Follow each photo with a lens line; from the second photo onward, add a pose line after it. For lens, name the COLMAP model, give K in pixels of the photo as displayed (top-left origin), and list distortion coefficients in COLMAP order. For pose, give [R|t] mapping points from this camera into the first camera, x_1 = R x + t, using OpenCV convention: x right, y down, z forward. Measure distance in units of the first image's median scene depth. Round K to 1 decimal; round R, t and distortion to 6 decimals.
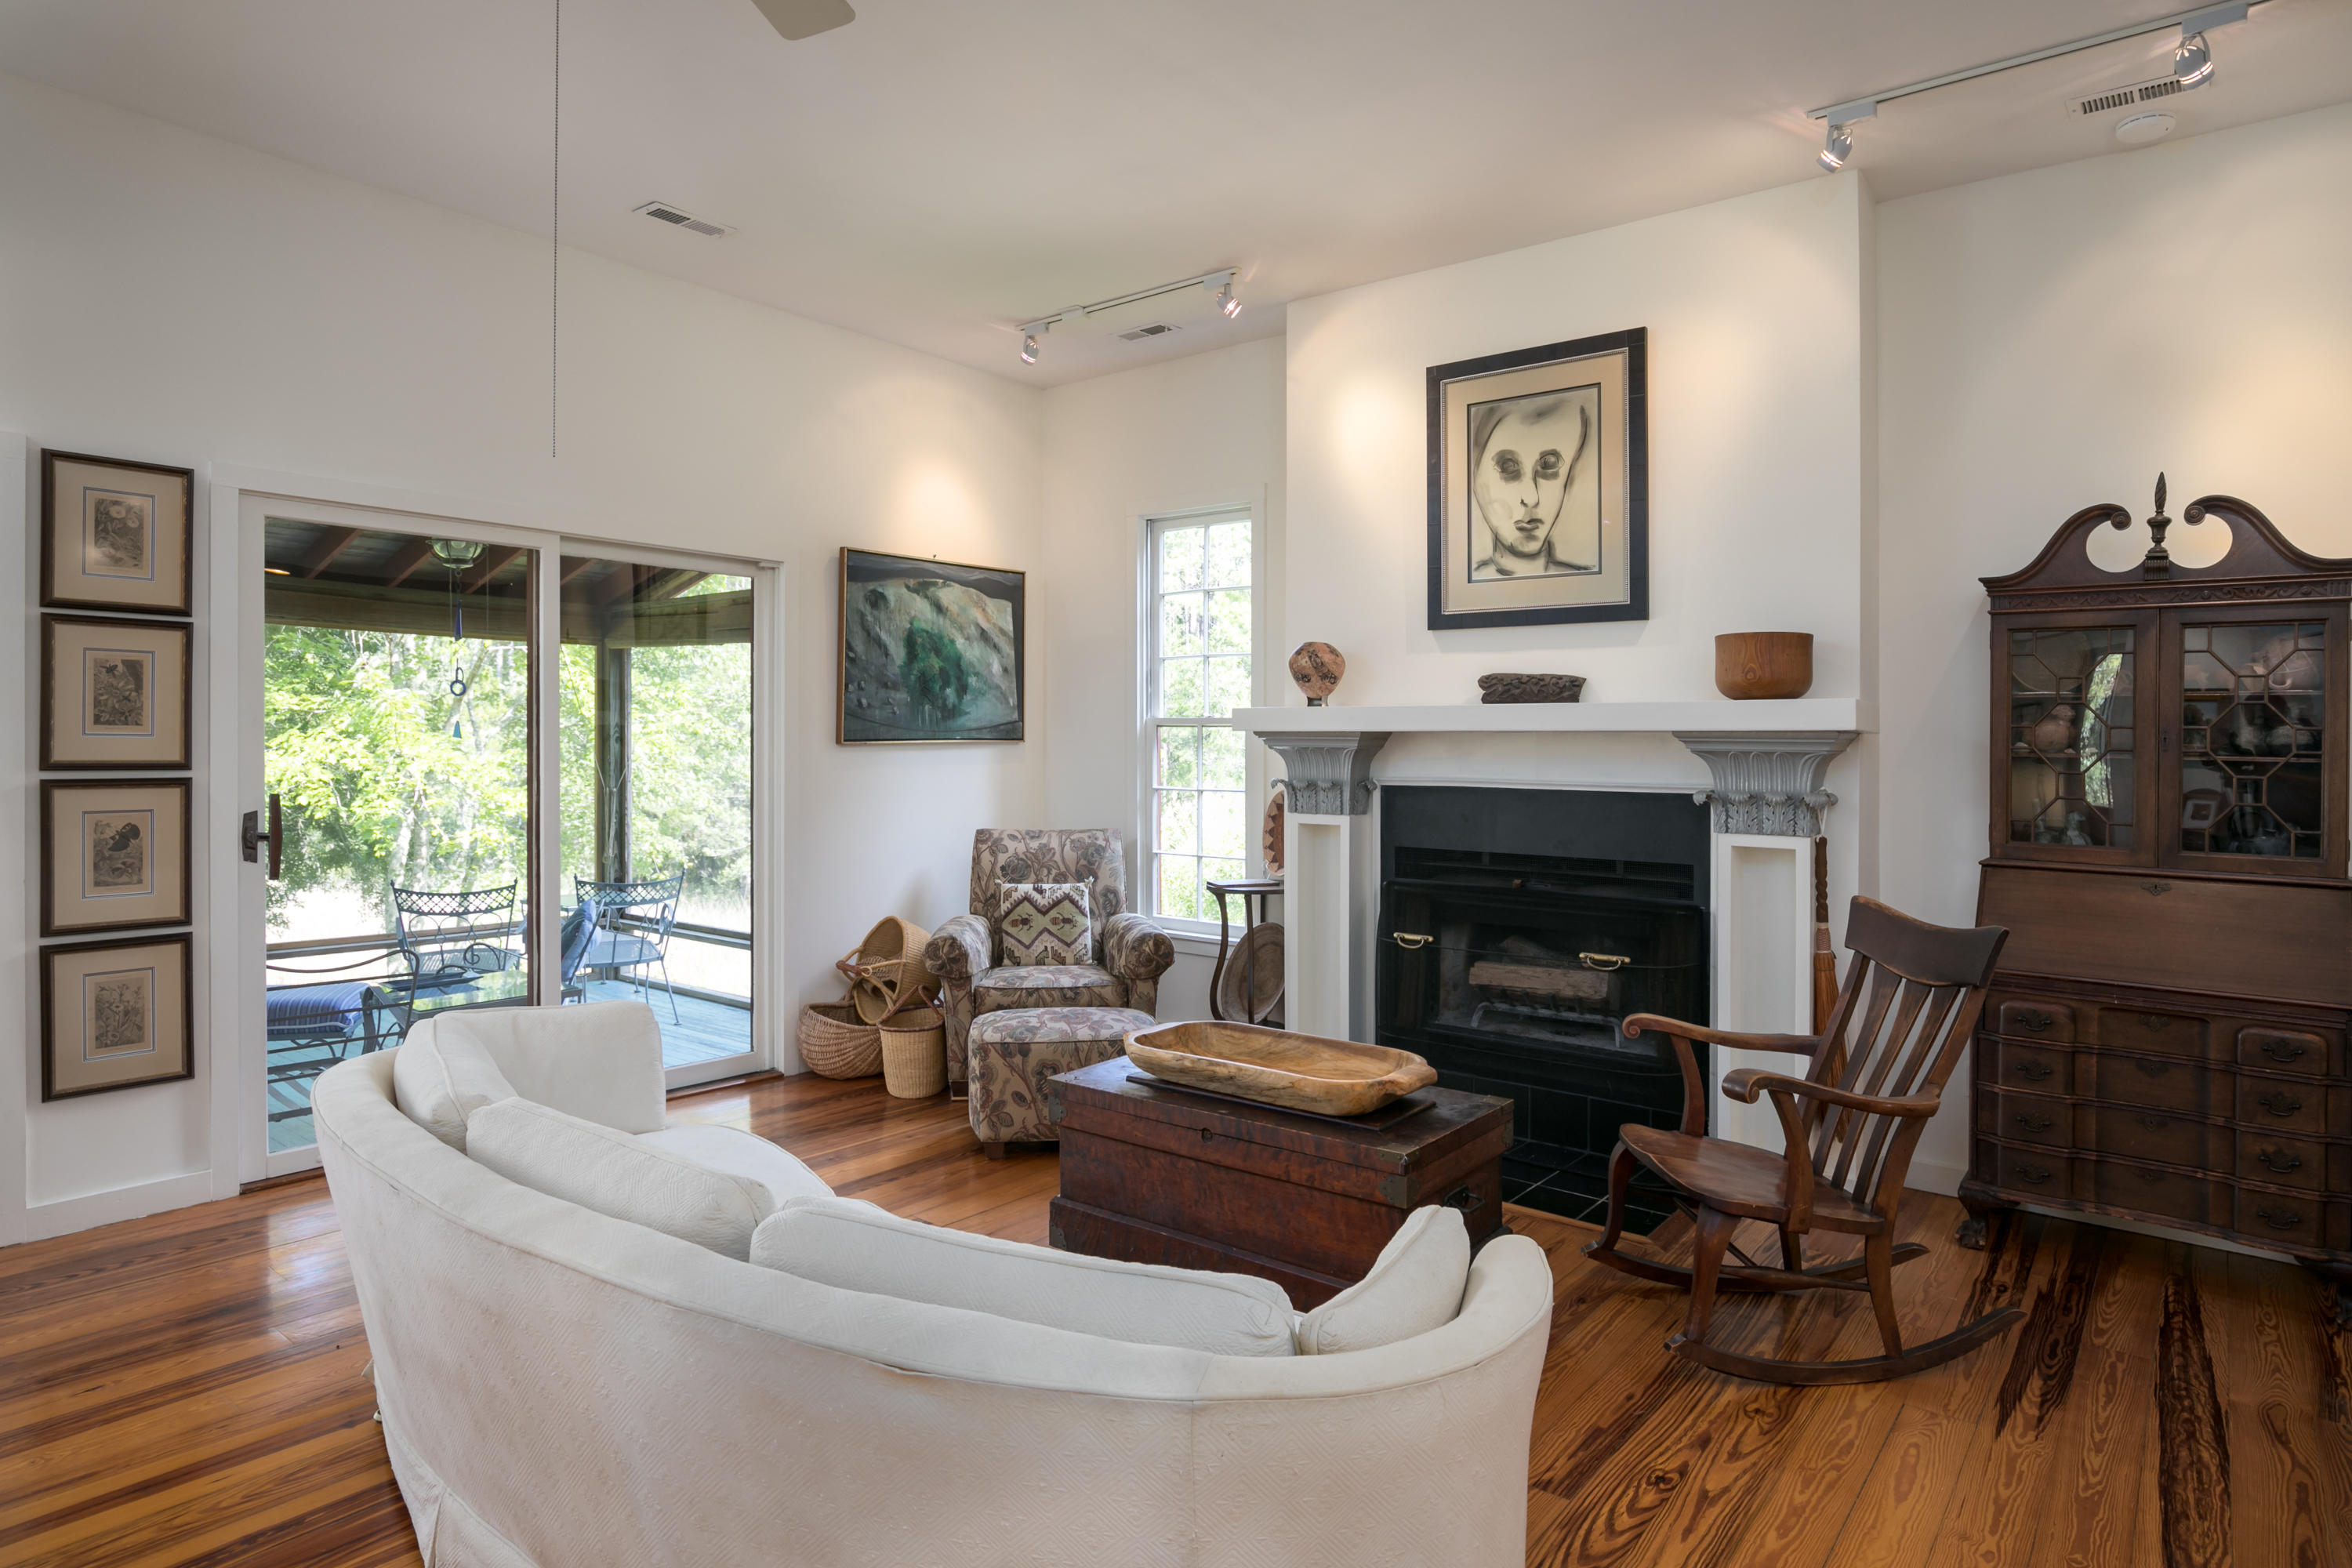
lens RADIAL K [[1303.2, 0, 1176.0], [0, 1303.2, 784.0], [0, 0, 1]] dist [-0.014170, -0.000566]
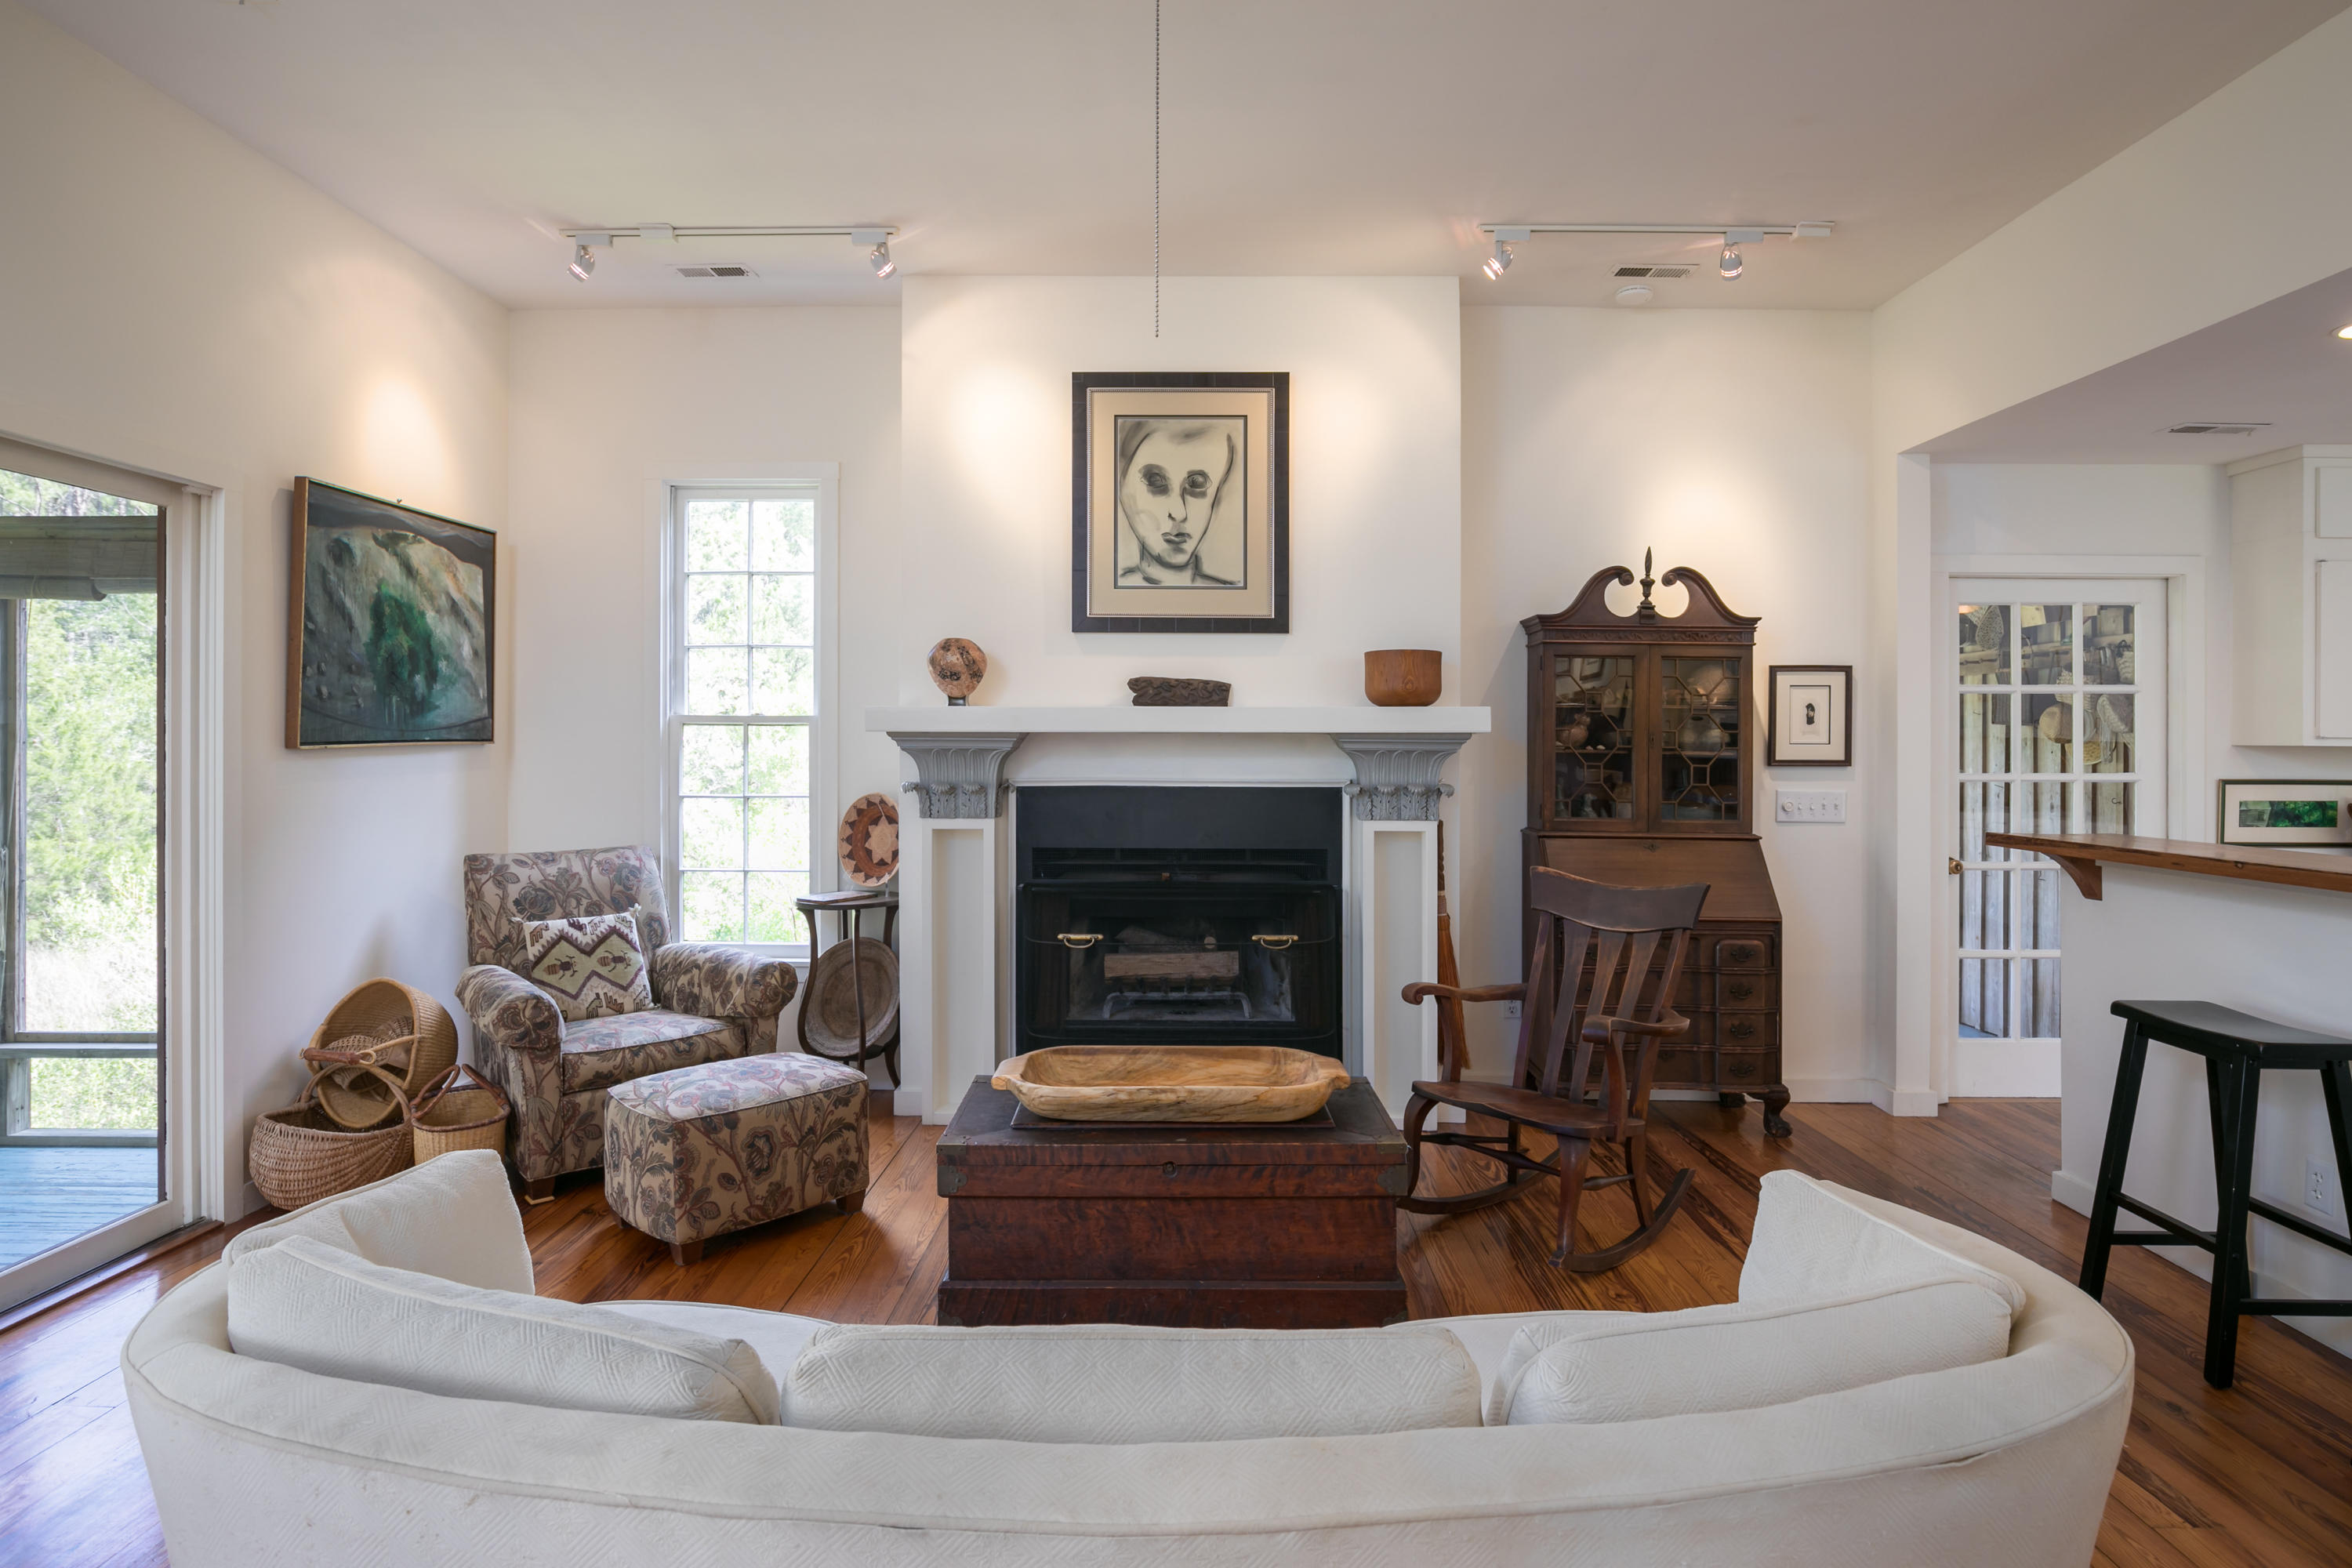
lens RADIAL K [[1244.1, 0, 1169.7], [0, 1244.1, 767.8], [0, 0, 1]] dist [-0.019967, 0.000050]
pose [[0.793495, -0.017706, 0.608319, -0.332890], [0.021483, 0.999769, 0.001077, -0.012050], [-0.608198, 0.012214, 0.793692, 0.188593]]
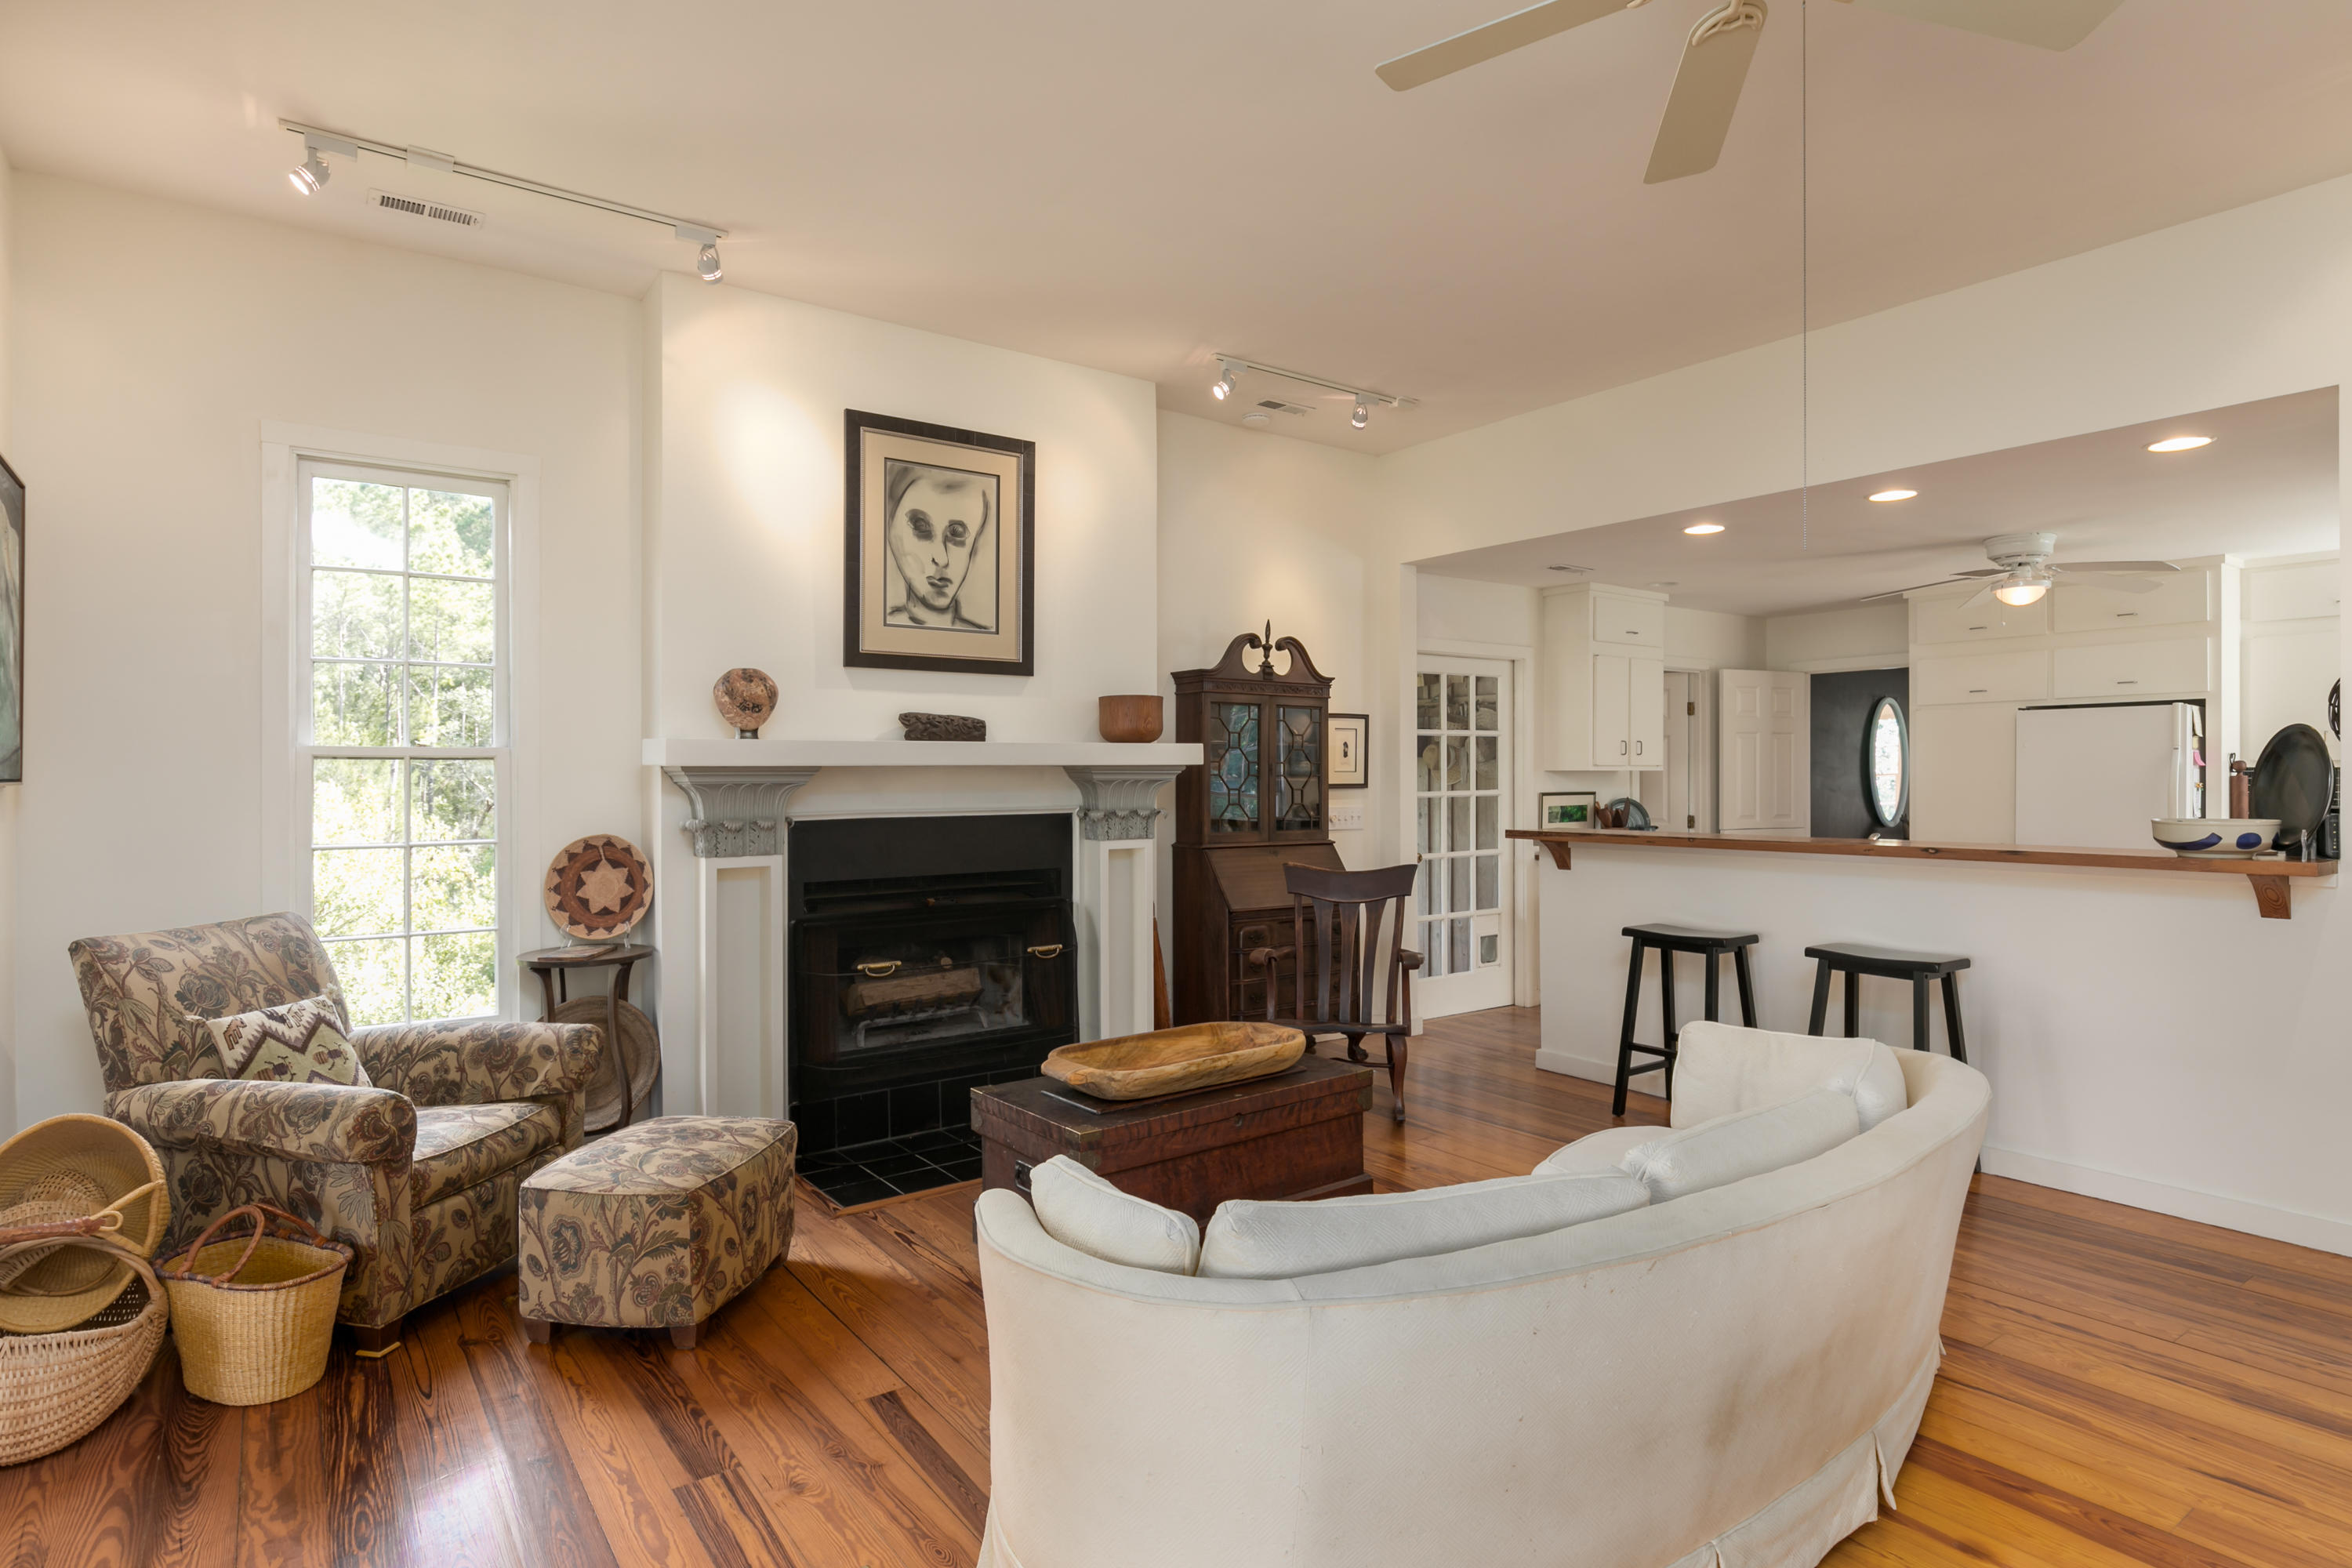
lens RADIAL K [[1250.5, 0, 1178.3], [0, 1250.5, 805.5], [0, 0, 1]] dist [0.000650, 0.000060]
pose [[0.256041, -0.034407, 0.966053, -0.685065], [0.037221, 0.998976, 0.025714, -0.024518], [-0.965949, 0.029374, 0.257059, 0.496659]]
